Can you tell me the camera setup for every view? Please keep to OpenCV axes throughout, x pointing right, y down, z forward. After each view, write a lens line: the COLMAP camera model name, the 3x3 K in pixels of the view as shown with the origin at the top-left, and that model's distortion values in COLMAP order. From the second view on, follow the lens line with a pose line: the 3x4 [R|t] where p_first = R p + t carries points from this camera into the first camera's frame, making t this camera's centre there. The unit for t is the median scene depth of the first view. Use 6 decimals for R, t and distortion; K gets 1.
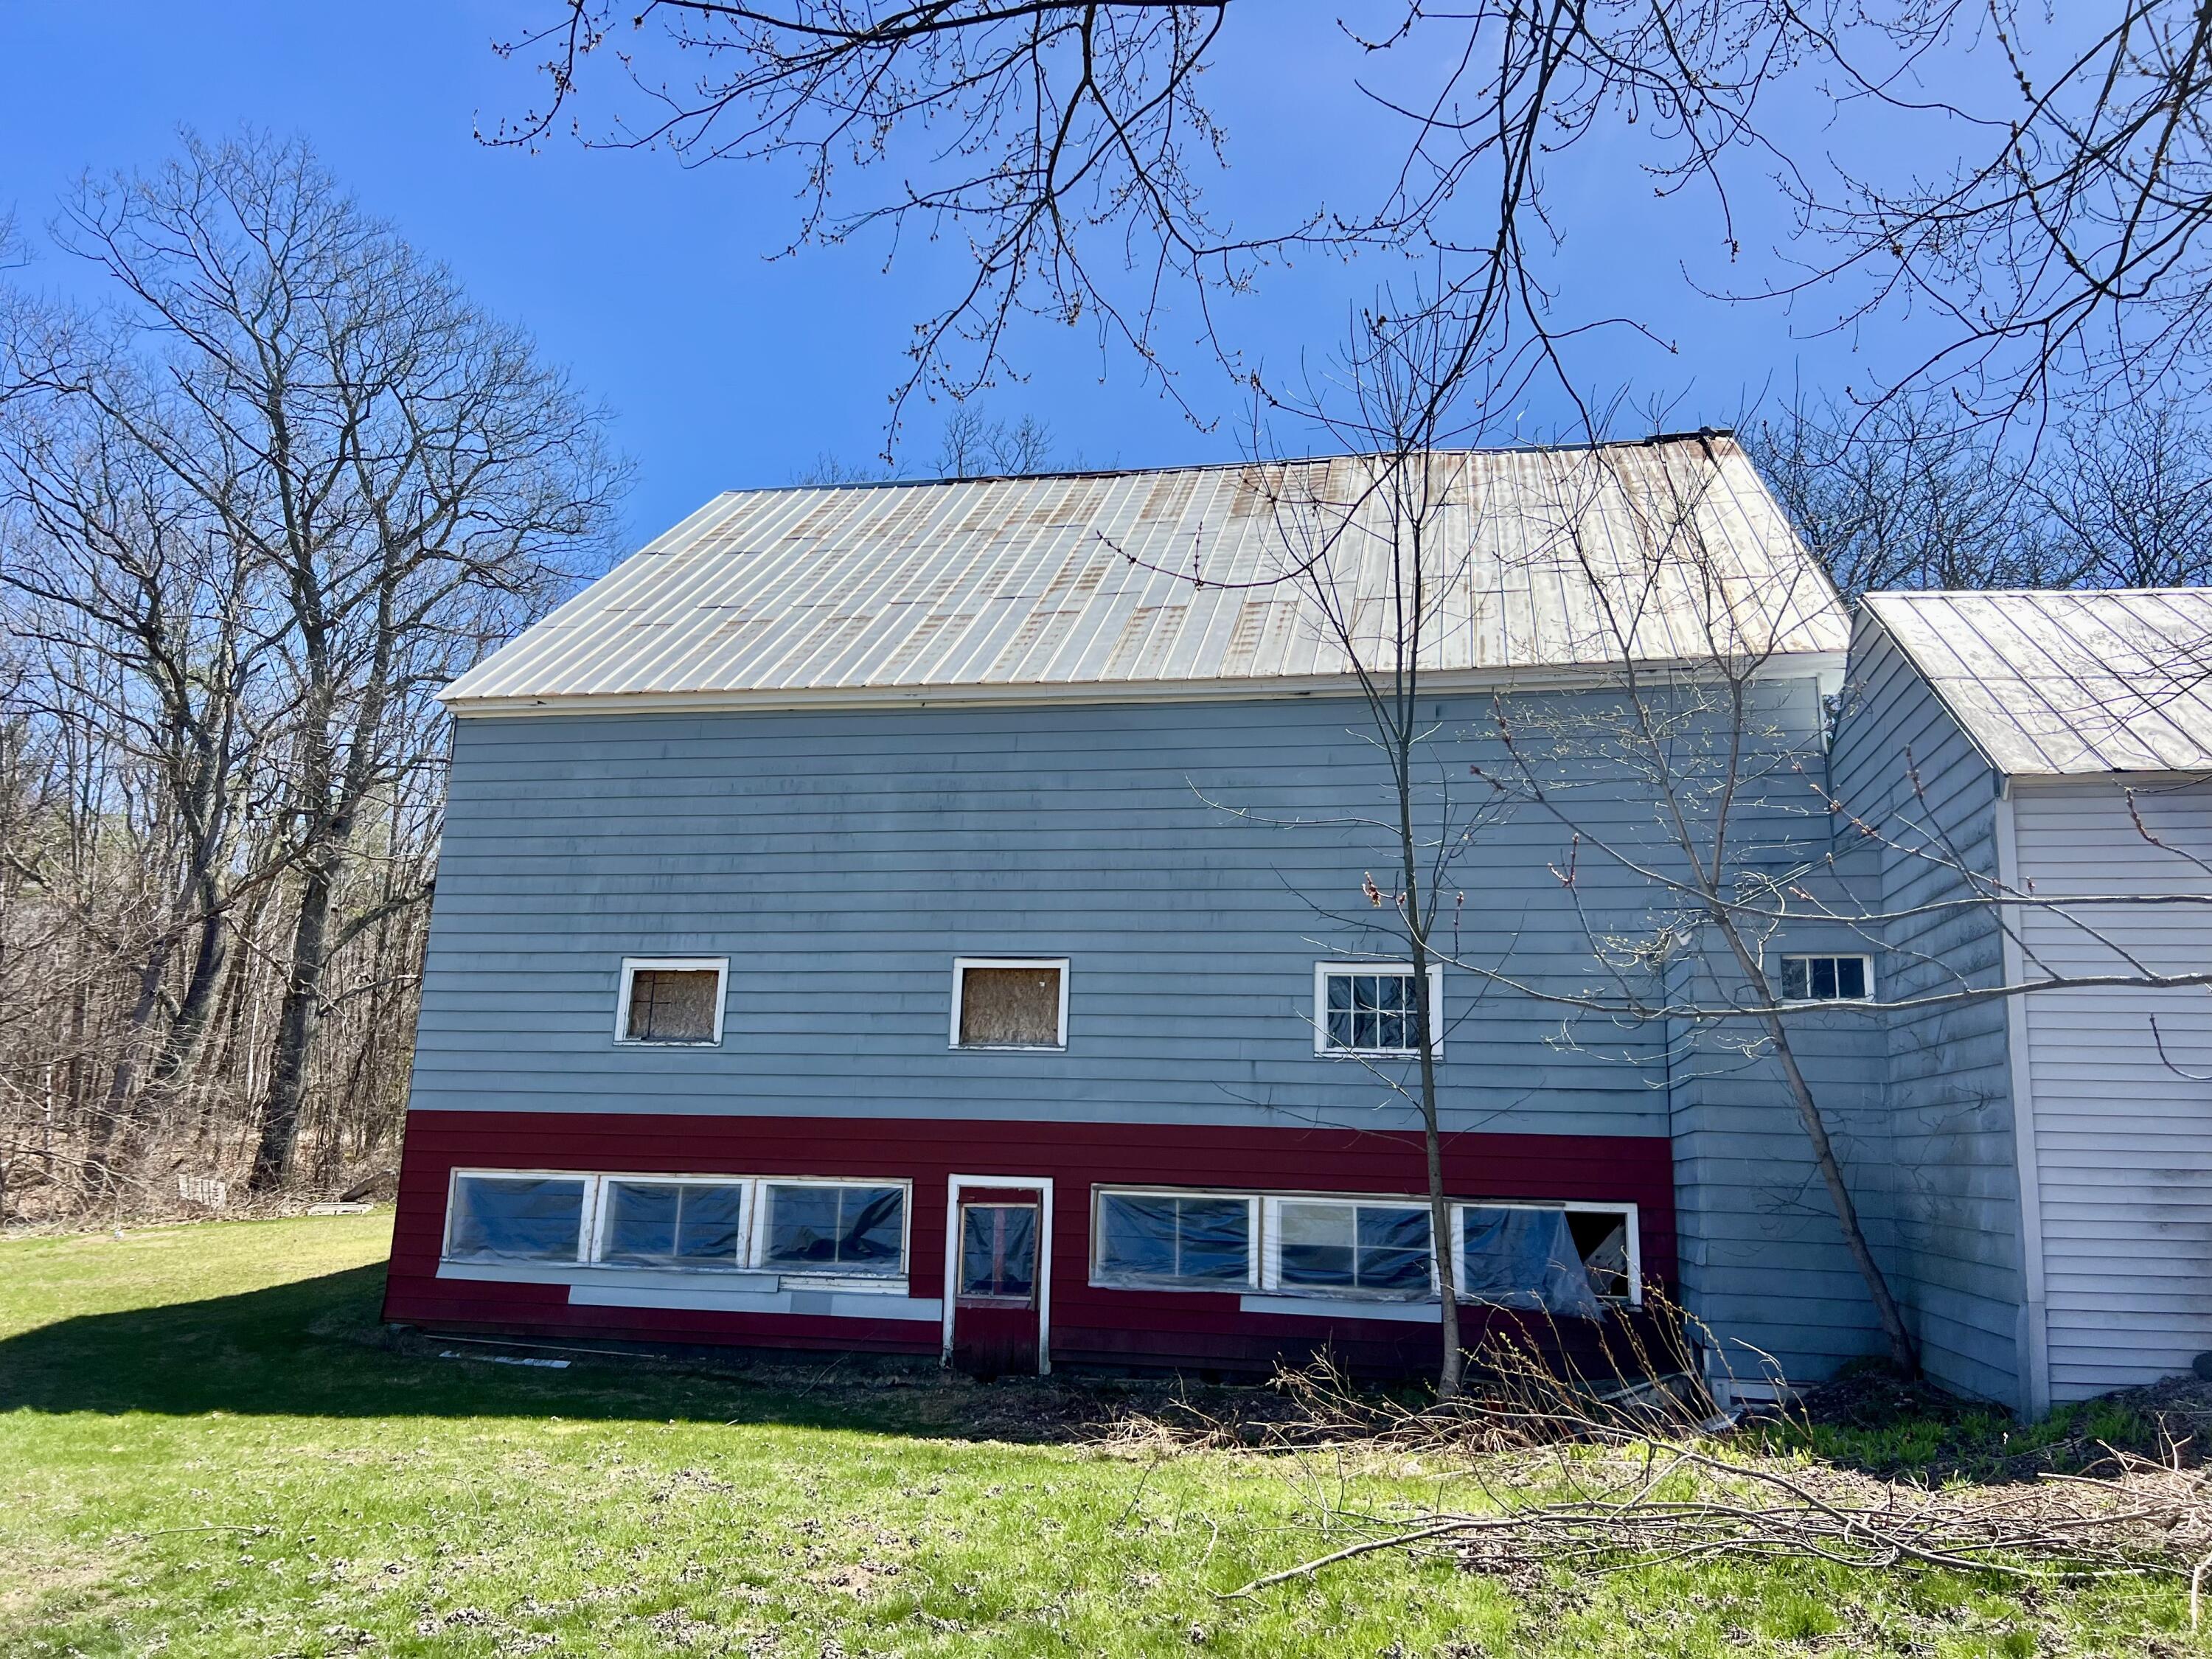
lens RADIAL K [[1680.0, 0, 1111.7], [0, 1680.0, 820.4], [0, 0, 1]] dist [0.059482, -0.062015]
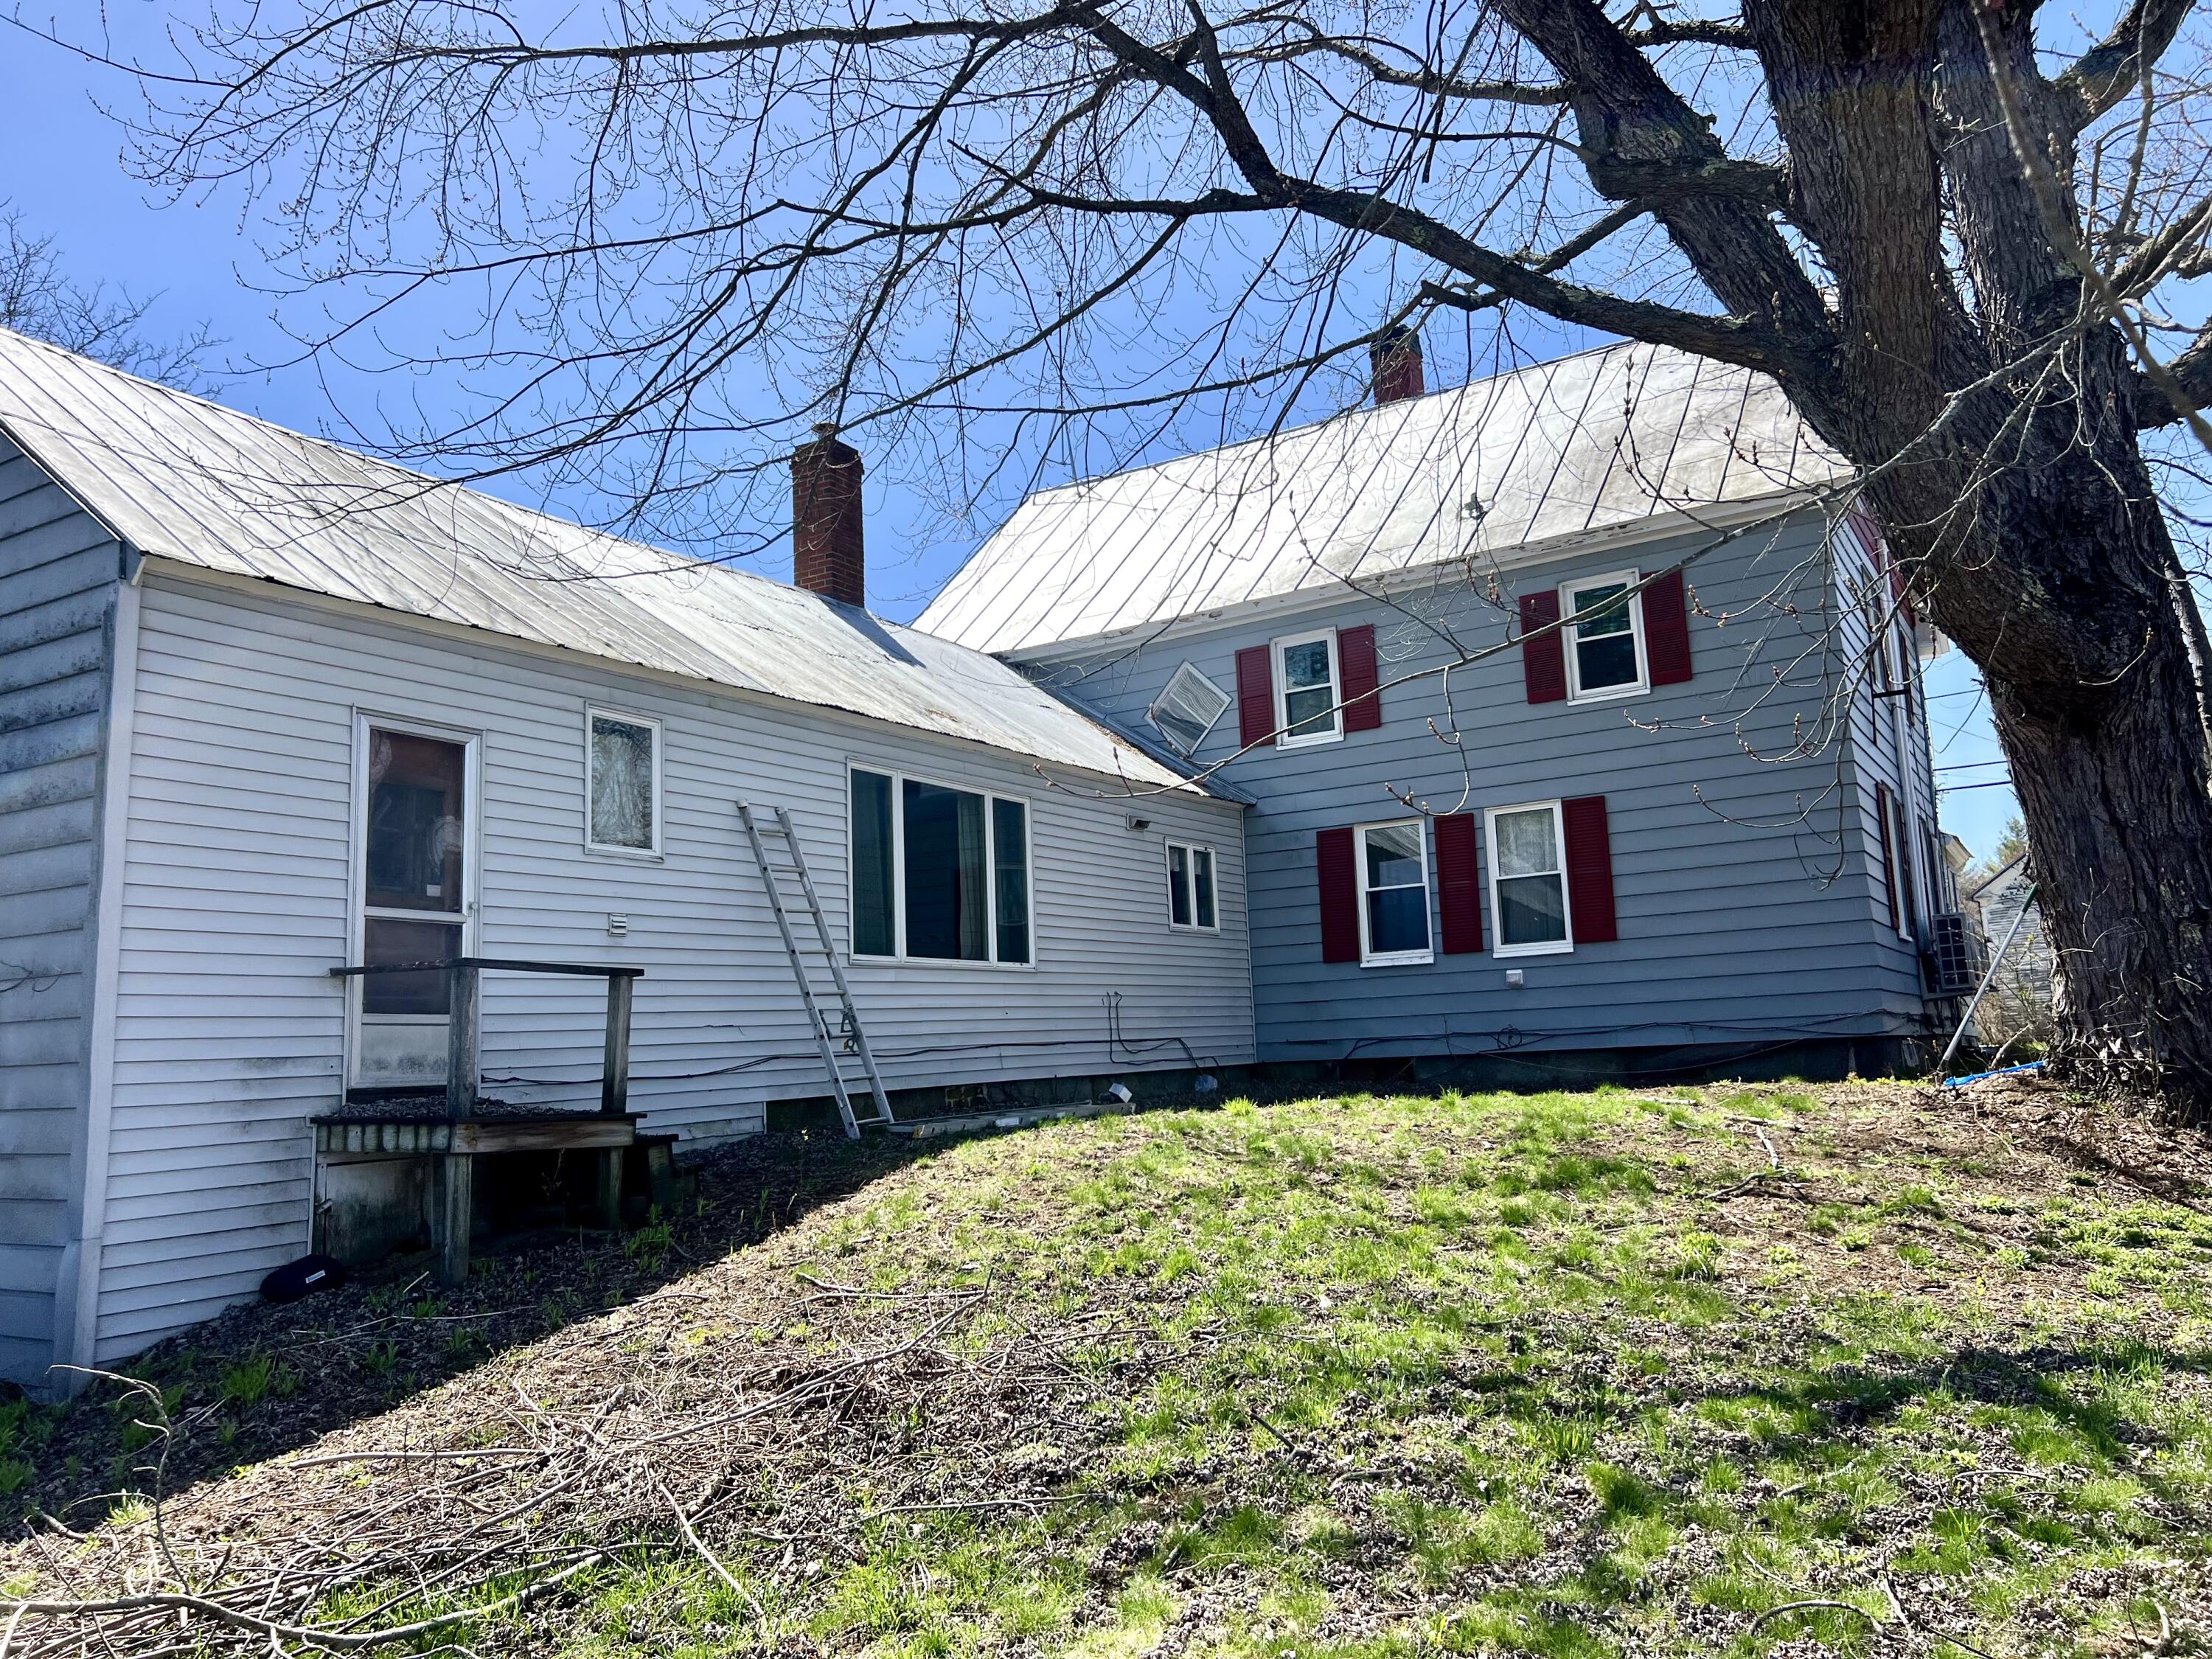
lens RADIAL K [[1680.0, 0, 1114.1], [0, 1680.0, 833.4], [0, 0, 1]] dist [0.059482, -0.062015]
pose [[0.327545, 0.089544, 0.940583, -0.024973], [-0.138285, 0.989322, -0.046028, 0.049471], [-0.934661, -0.114992, 0.336430, 0.220065]]
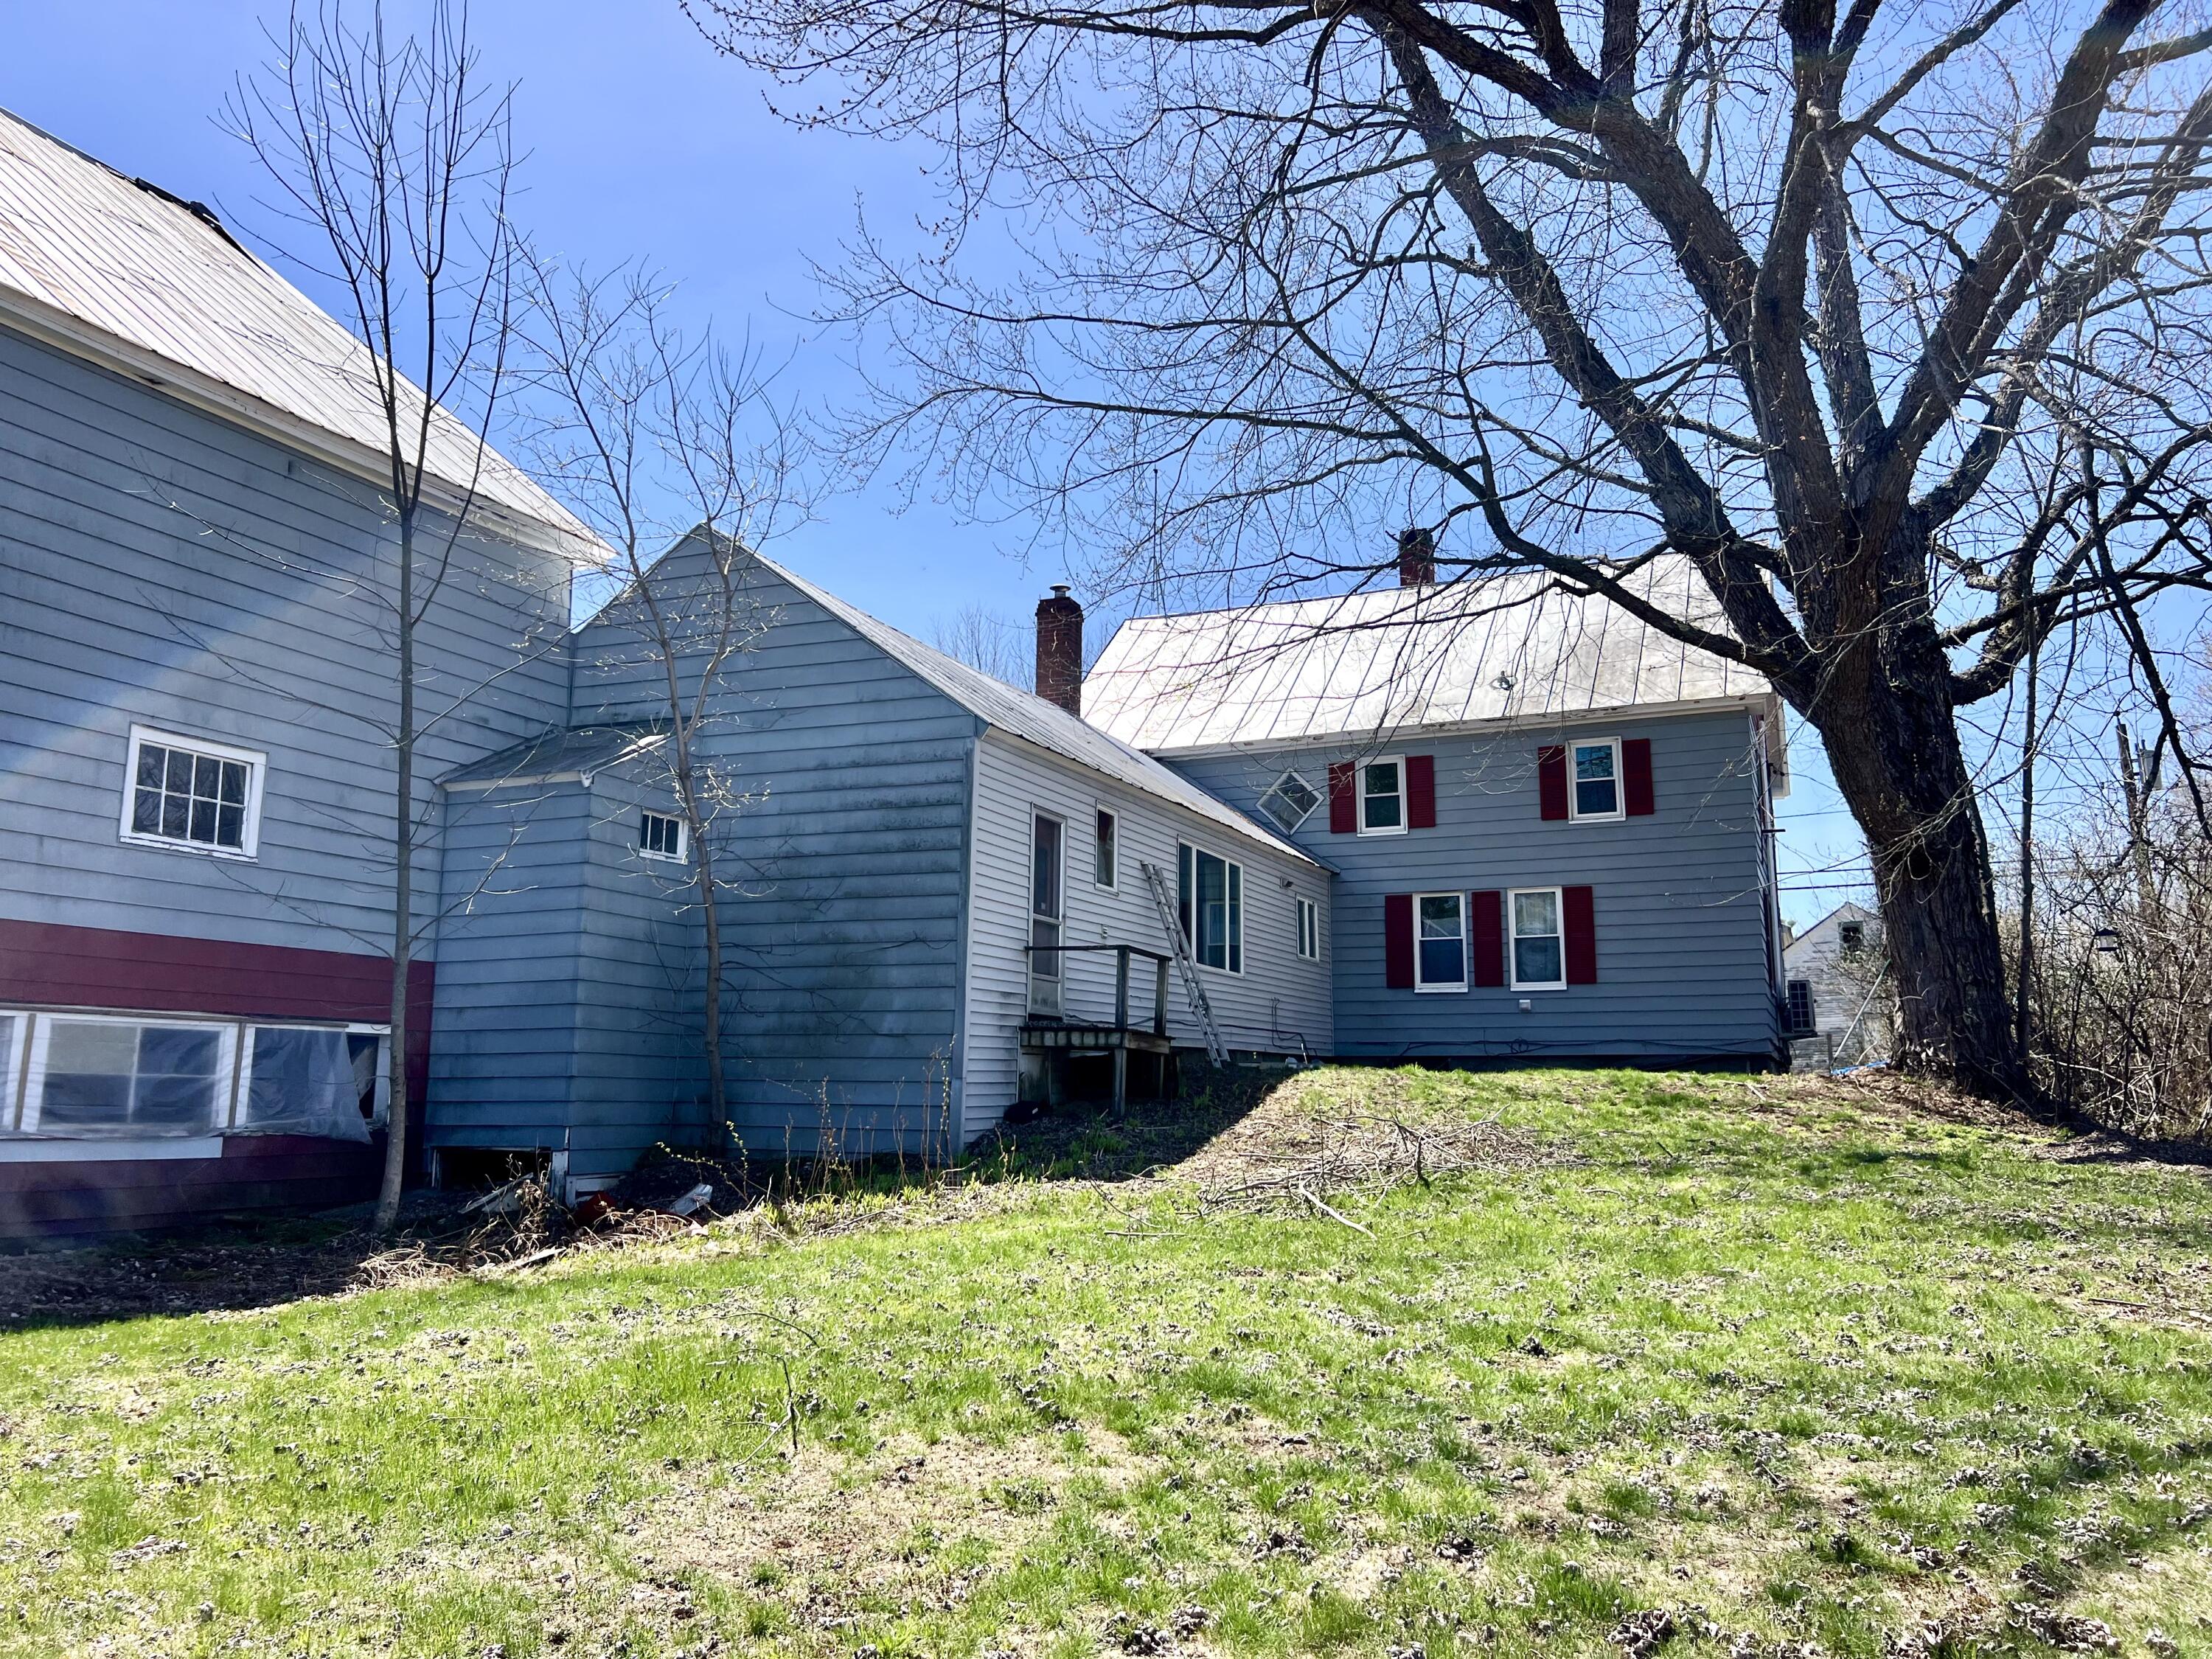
lens RADIAL K [[1680.0, 0, 1094.9], [0, 1680.0, 818.4], [0, 0, 1]] dist [0.059482, -0.062015]
pose [[0.205447, 0.138547, 0.968812, -0.573602], [-0.197907, 0.975358, -0.097514, 0.120044], [-0.958449, -0.171701, 0.227804, 0.389520]]
